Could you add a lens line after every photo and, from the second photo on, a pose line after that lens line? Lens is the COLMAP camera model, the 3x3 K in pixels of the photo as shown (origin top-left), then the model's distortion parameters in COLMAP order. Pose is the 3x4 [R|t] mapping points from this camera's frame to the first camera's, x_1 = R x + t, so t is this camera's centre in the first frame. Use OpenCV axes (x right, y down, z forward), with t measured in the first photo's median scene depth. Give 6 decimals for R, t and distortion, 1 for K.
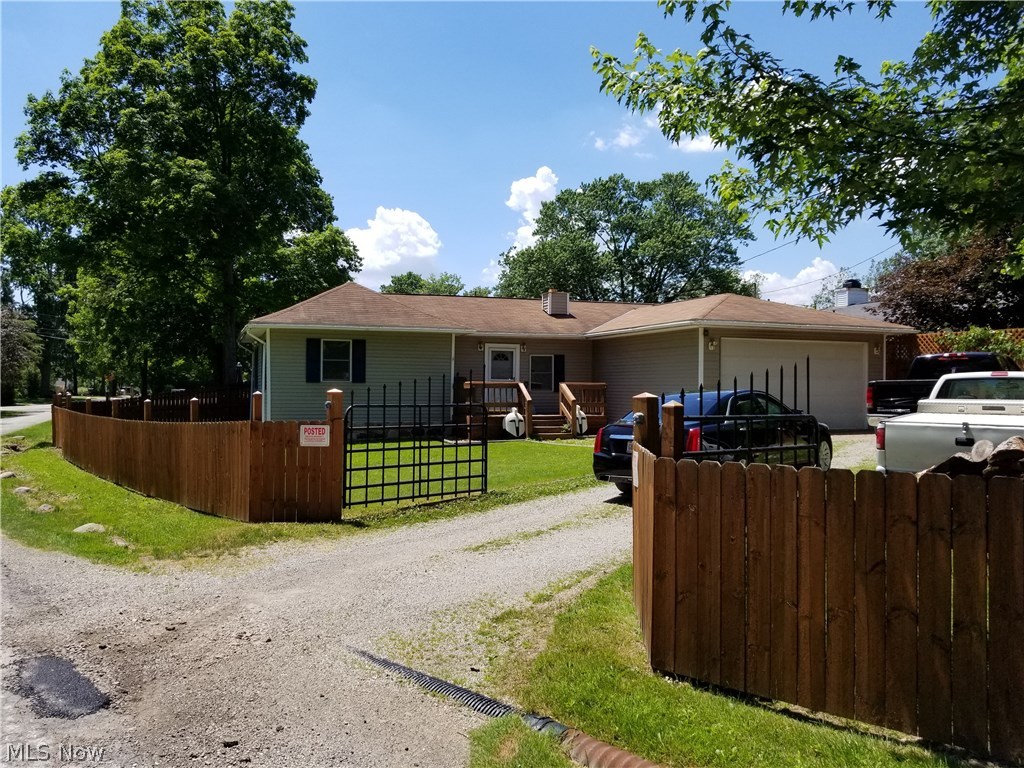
lens RADIAL K [[781.7, 0, 512.0], [0, 781.7, 384.0], [0, 0, 1]] dist [0.067054, -0.103455]
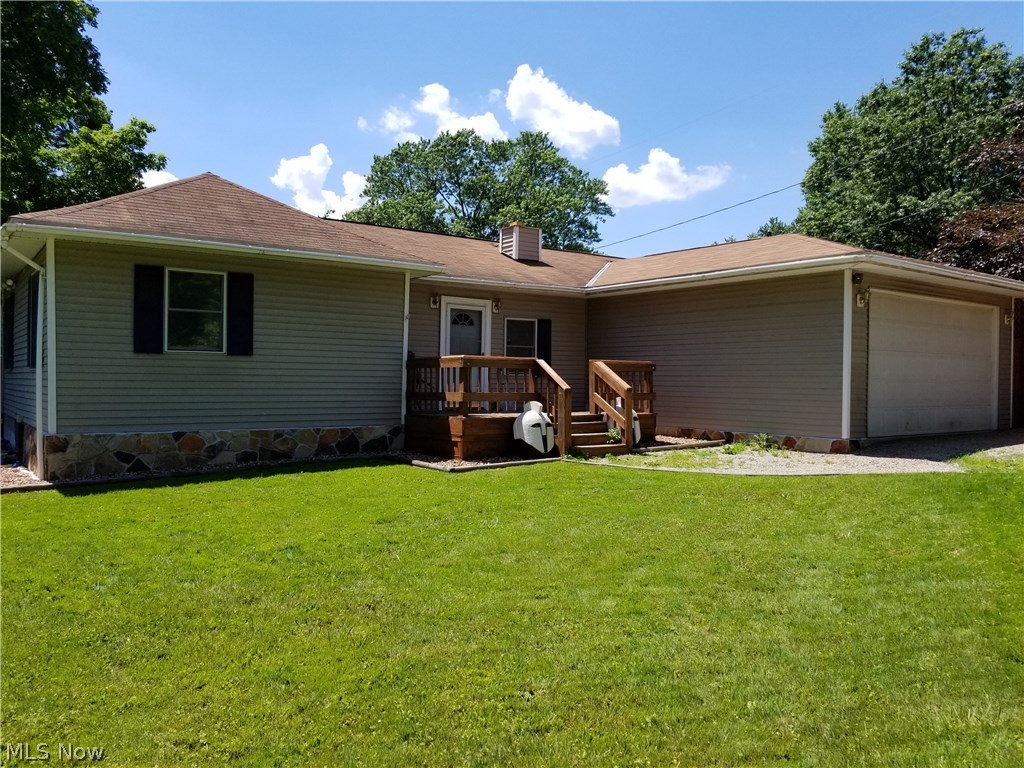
lens RADIAL K [[781.7, 0, 512.0], [0, 781.7, 384.0], [0, 0, 1]] dist [0.067054, -0.103455]
pose [[0.960877, 0.001604, 0.276971, -0.154991], [-0.004679, 0.999935, 0.010443, 0.010233], [-0.276936, -0.011330, 0.960822, 0.412428]]
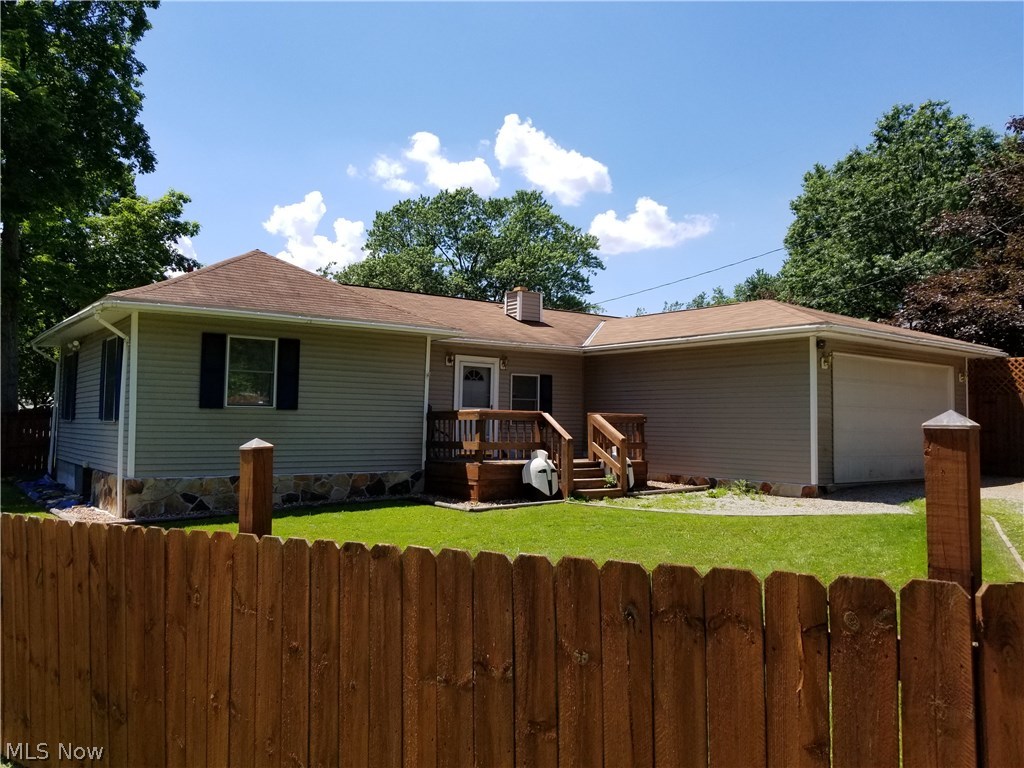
lens RADIAL K [[783.1, 0, 504.6], [0, 783.1, 370.9], [0, 0, 1]] dist [0.093924, -0.171702]
pose [[0.960064, 0.025616, 0.278604, -0.190034], [-0.008323, 0.997974, -0.063078, 0.005080], [-0.279655, 0.058240, 0.958332, 0.341933]]
